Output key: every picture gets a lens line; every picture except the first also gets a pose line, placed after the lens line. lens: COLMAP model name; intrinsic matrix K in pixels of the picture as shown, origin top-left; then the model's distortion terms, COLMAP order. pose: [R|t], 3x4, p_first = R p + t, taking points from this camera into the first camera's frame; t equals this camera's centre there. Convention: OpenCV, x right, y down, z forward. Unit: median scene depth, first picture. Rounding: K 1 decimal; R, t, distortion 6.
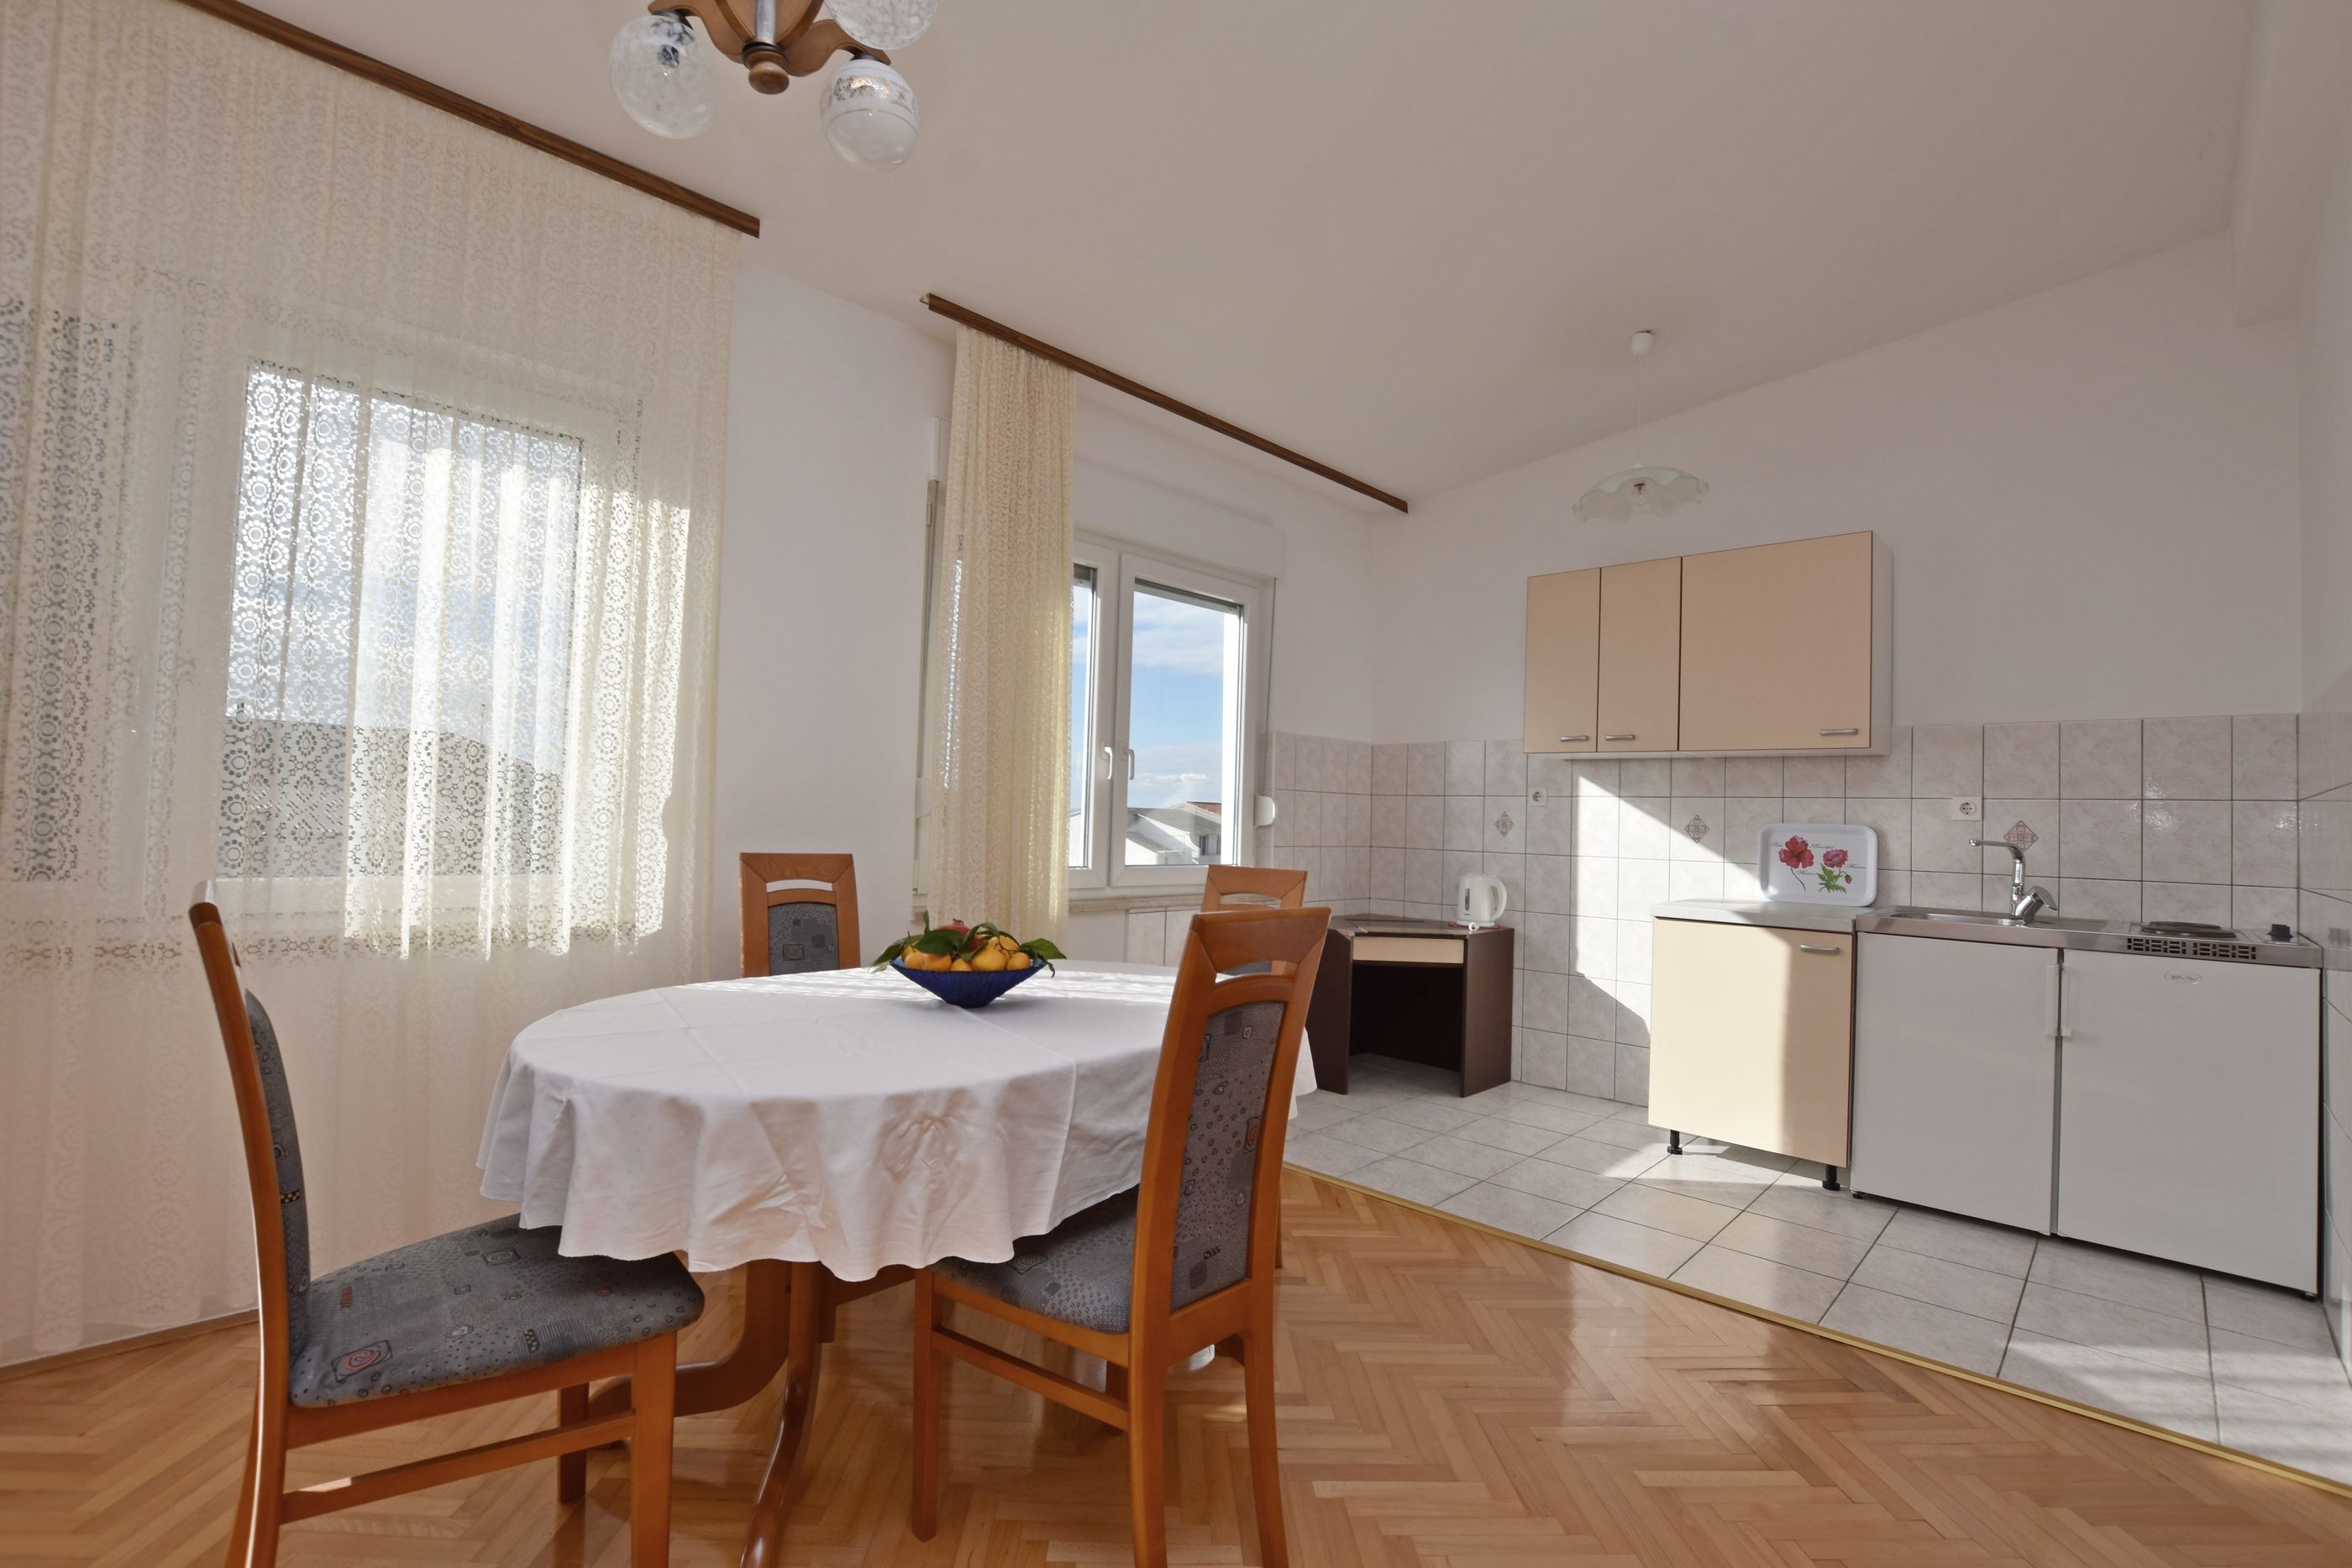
lens RADIAL K [[1059.8, 0, 1176.0], [0, 1059.8, 784.0], [0, 0, 1]] dist [-0.009122, 0.000077]
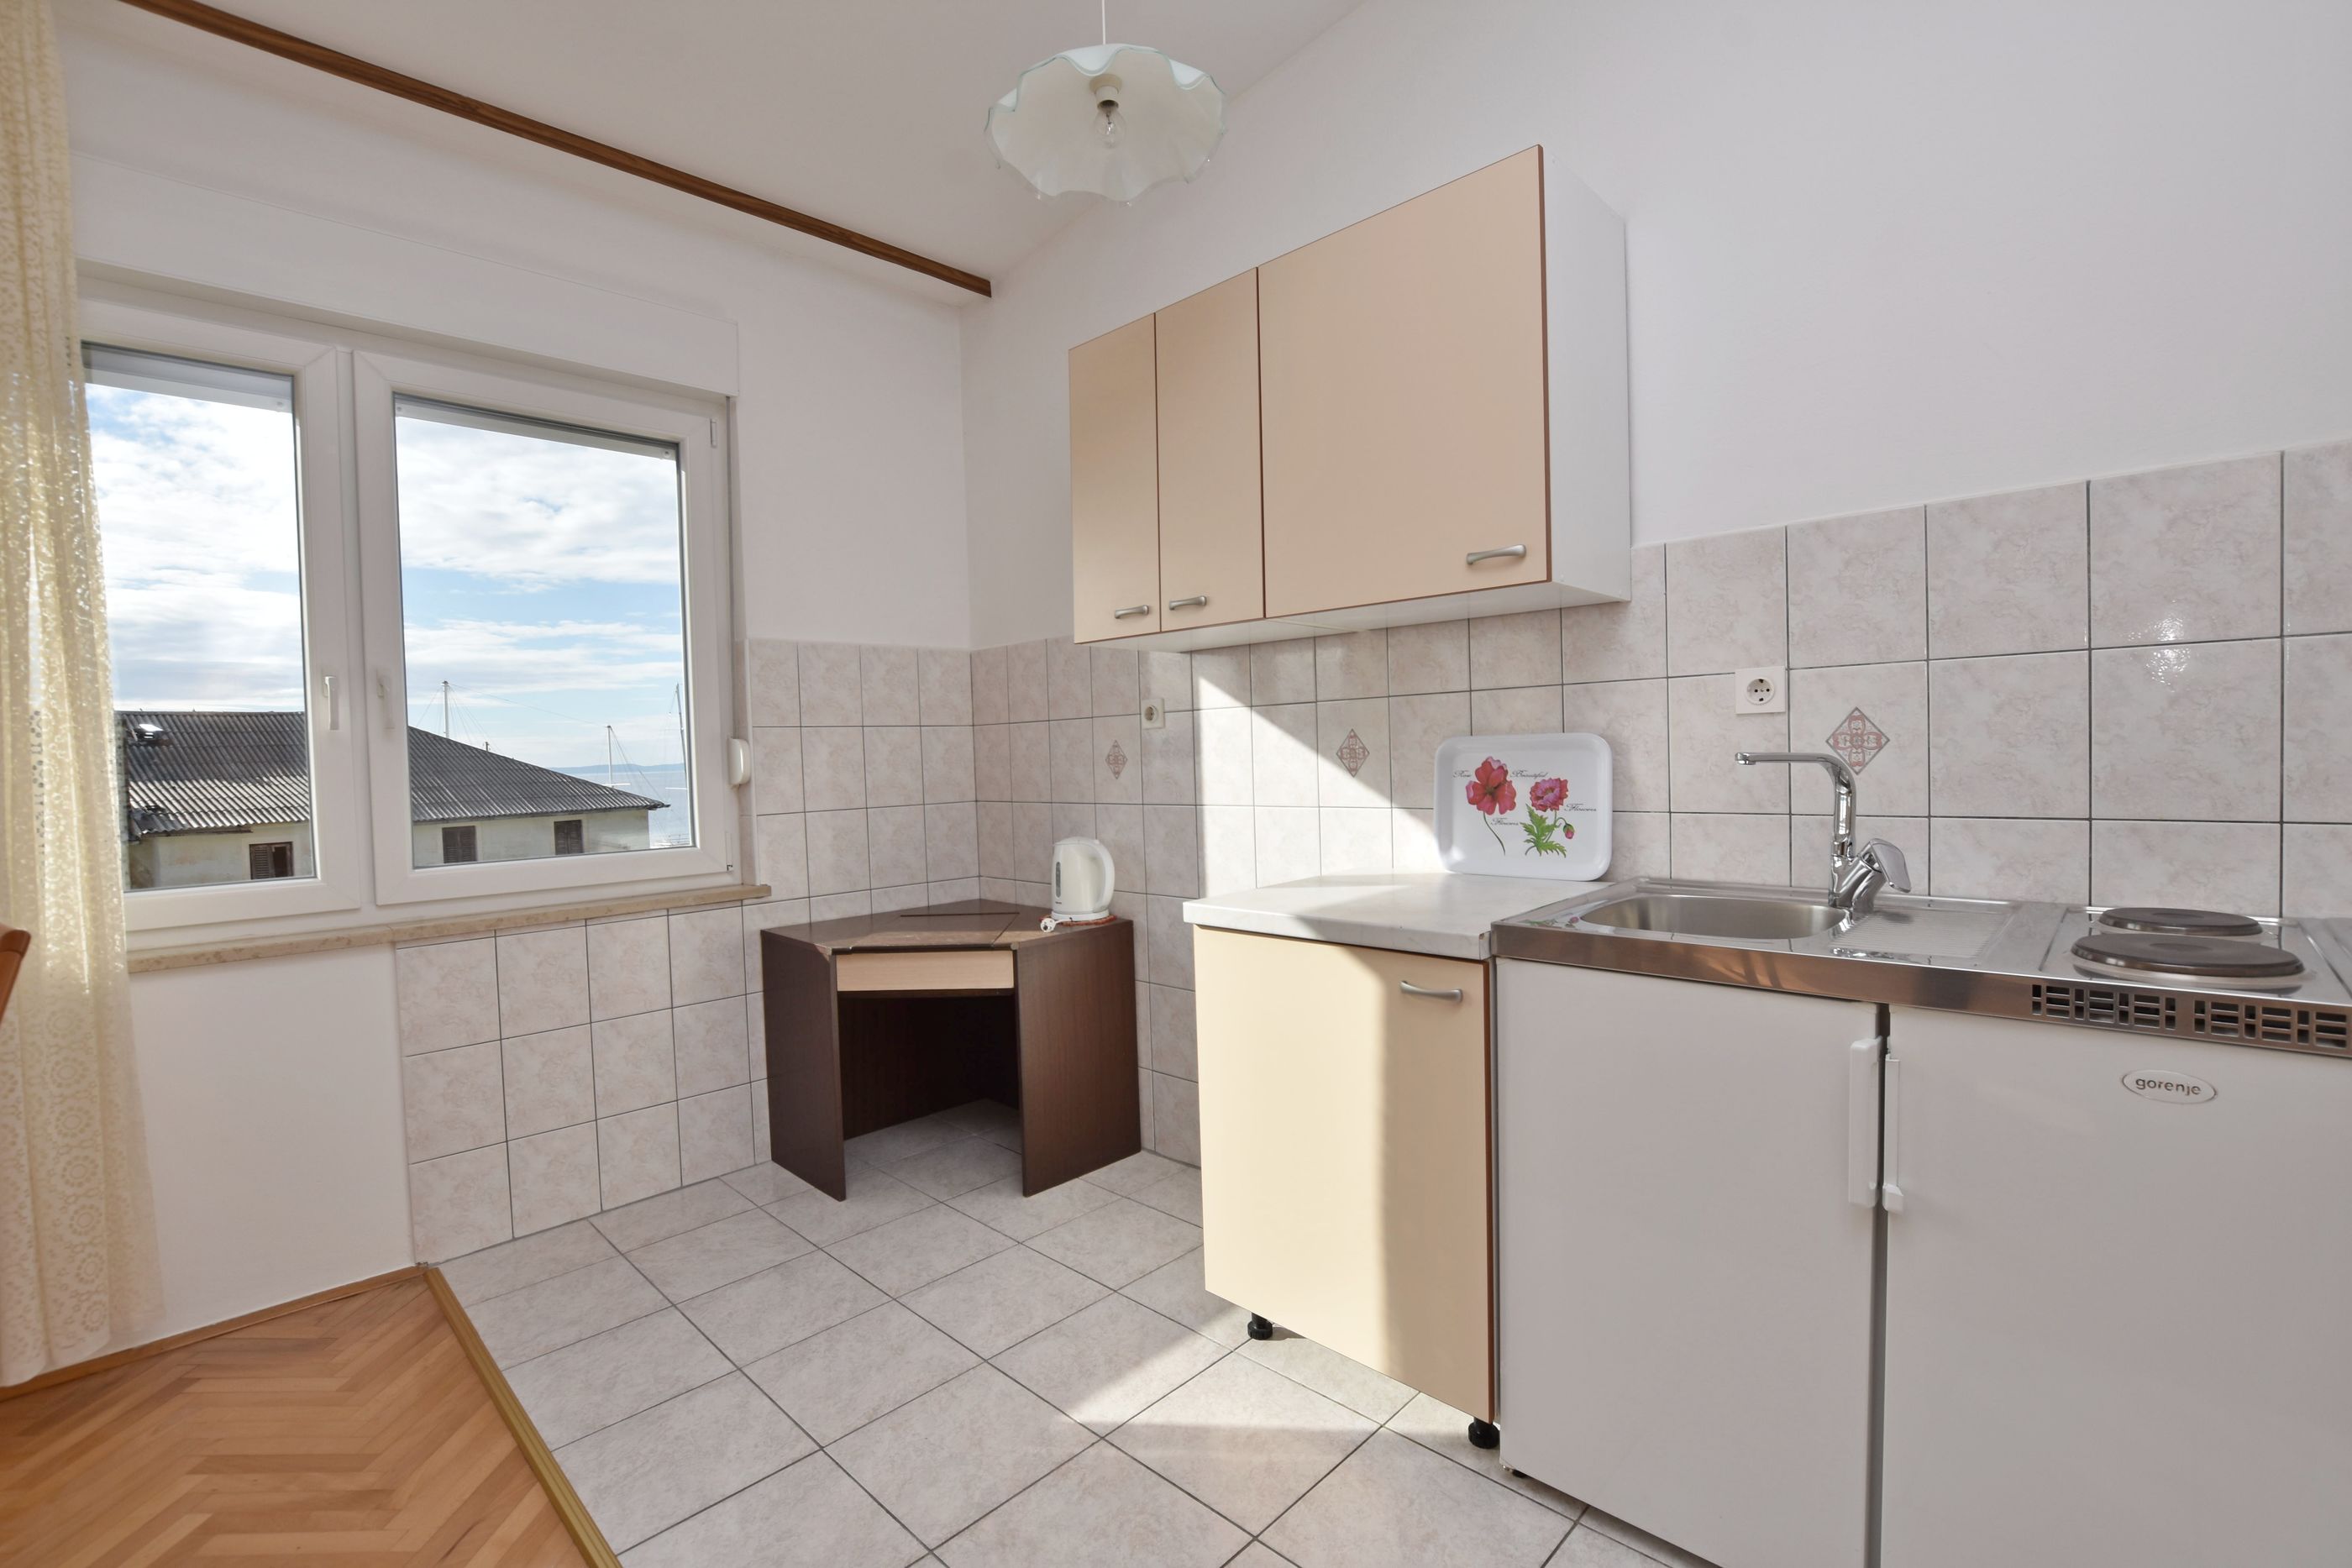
lens RADIAL K [[1031.5, 0, 1176.0], [0, 1031.5, 784.0], [0, 0, 1]] dist [-0.015097, 0.000400]
pose [[0.997966, -0.057938, -0.026579, 0.426199], [0.059489, 0.996310, 0.061869, 0.018830], [0.022896, -0.063325, 0.997730, 0.437151]]
